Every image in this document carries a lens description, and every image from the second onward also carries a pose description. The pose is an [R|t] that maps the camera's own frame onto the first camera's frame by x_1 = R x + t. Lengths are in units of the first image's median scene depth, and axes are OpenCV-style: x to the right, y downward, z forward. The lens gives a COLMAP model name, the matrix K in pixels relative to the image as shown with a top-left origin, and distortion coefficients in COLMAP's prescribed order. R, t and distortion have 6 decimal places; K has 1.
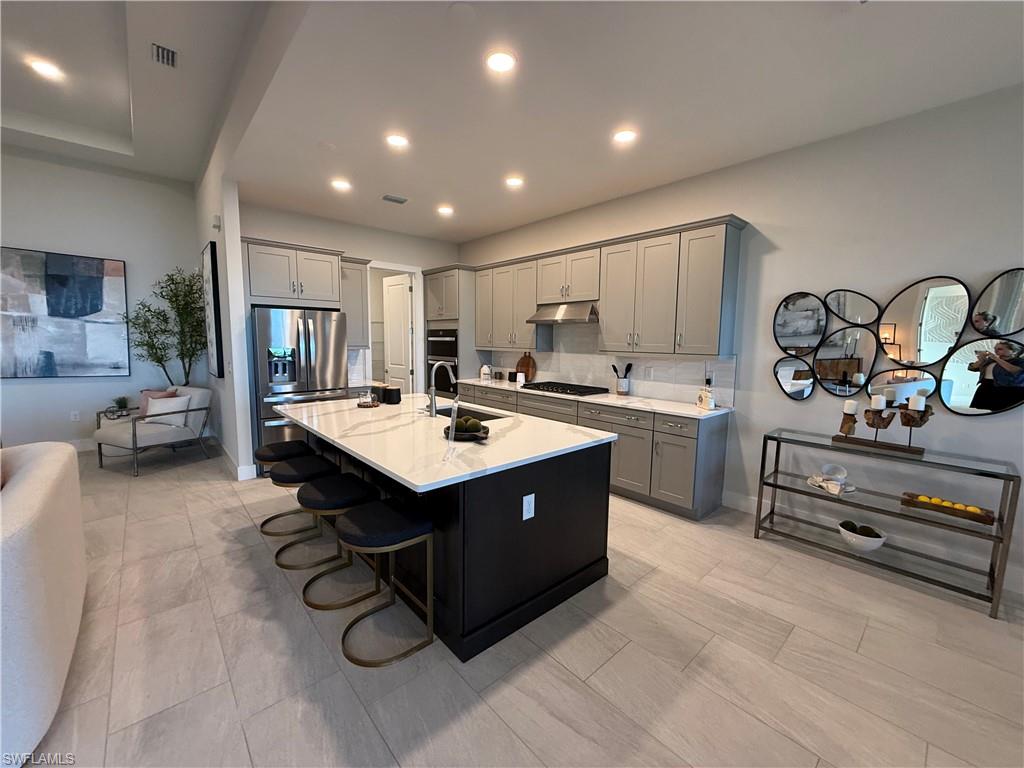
lens RADIAL K [[409.9, 0, 508.5], [0, 409.9, 382.9], [0, 0, 1]] dist [0.002012, 0.000214]
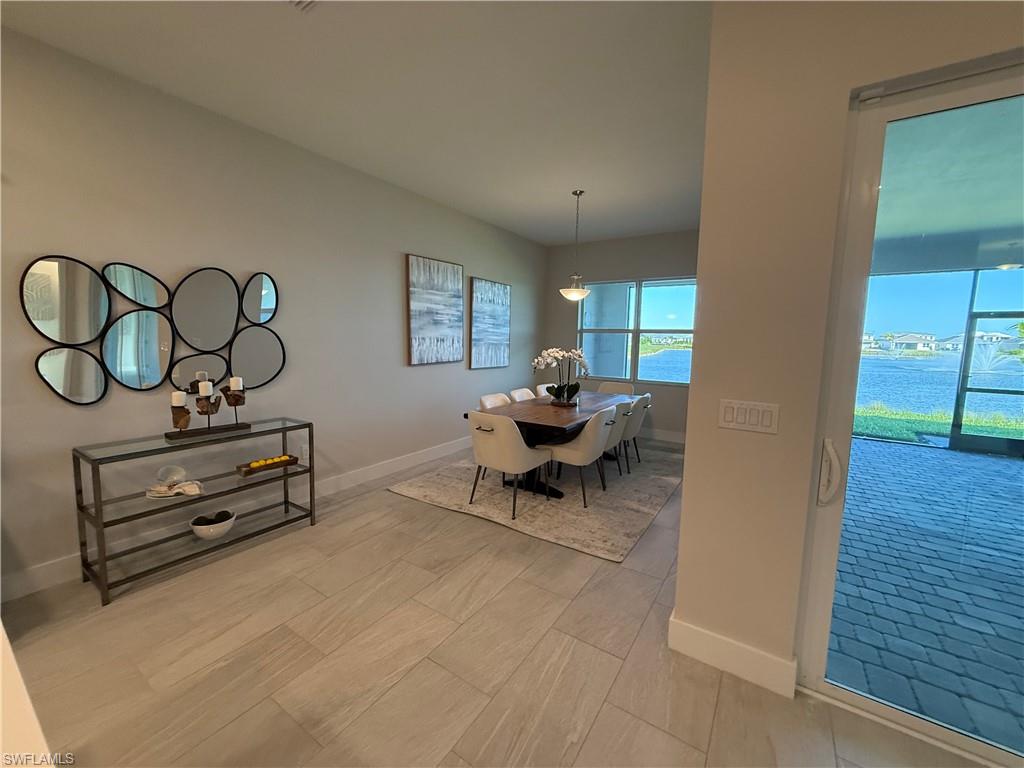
lens RADIAL K [[409.9, 0, 508.5], [0, 409.9, 382.9], [0, 0, 1]] dist [0.002012, 0.000214]
pose [[-0.256109, -0.121062, 0.959037, -0.229263], [0.079752, 0.986098, 0.145775, -0.051132], [-0.963352, 0.113819, -0.242894, 0.513044]]
